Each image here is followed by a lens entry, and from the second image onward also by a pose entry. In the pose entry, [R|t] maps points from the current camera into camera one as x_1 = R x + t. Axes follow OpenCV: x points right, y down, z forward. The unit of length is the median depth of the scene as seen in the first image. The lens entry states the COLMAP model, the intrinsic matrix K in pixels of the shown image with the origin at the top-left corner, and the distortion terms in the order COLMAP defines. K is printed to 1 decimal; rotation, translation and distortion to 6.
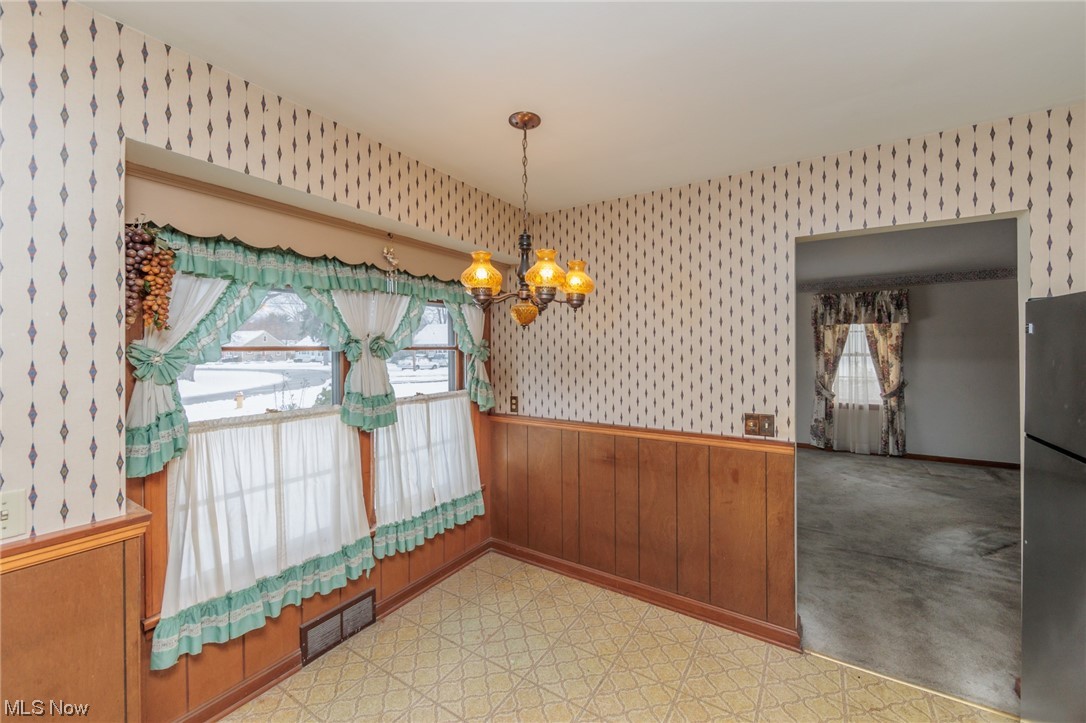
lens RADIAL K [[414.0, 0, 548.9], [0, 414.0, 353.4], [0, 0, 1]] dist [-0.016373, -0.000721]
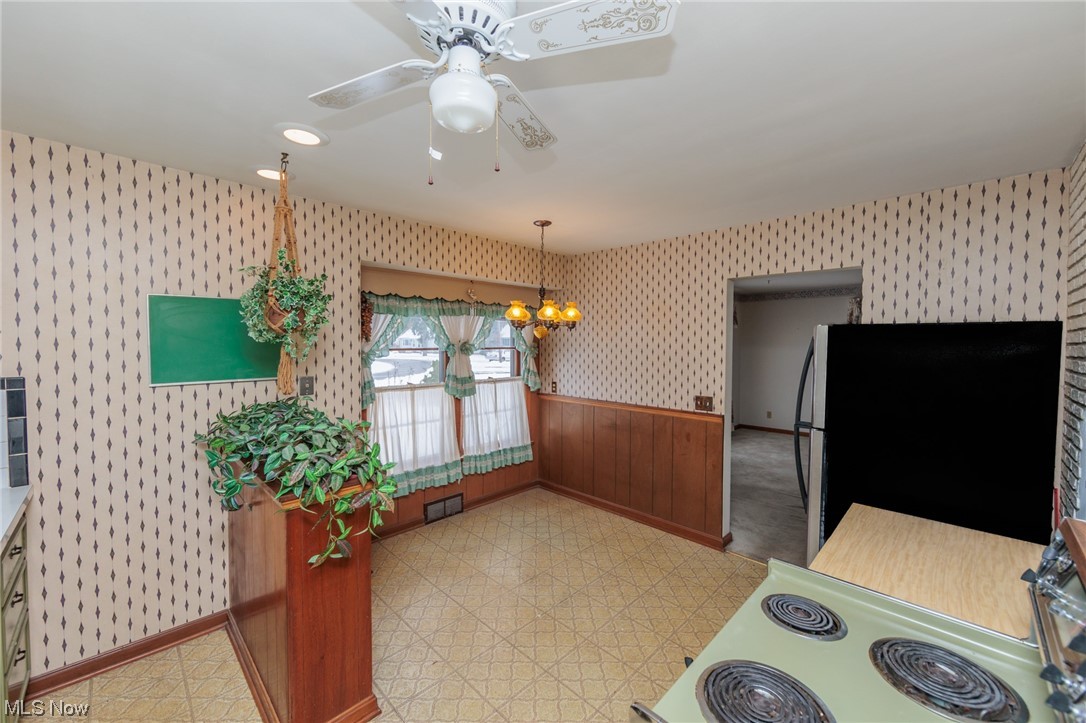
lens RADIAL K [[414.0, 0, 540.2], [0, 414.0, 366.2], [0, 0, 1]] dist [-0.016373, -0.000721]
pose [[0.976780, 0.020134, -0.213296, 0.238827], [-0.010007, 0.998775, 0.048452, -0.027285], [0.214011, -0.045193, 0.975785, -0.566479]]
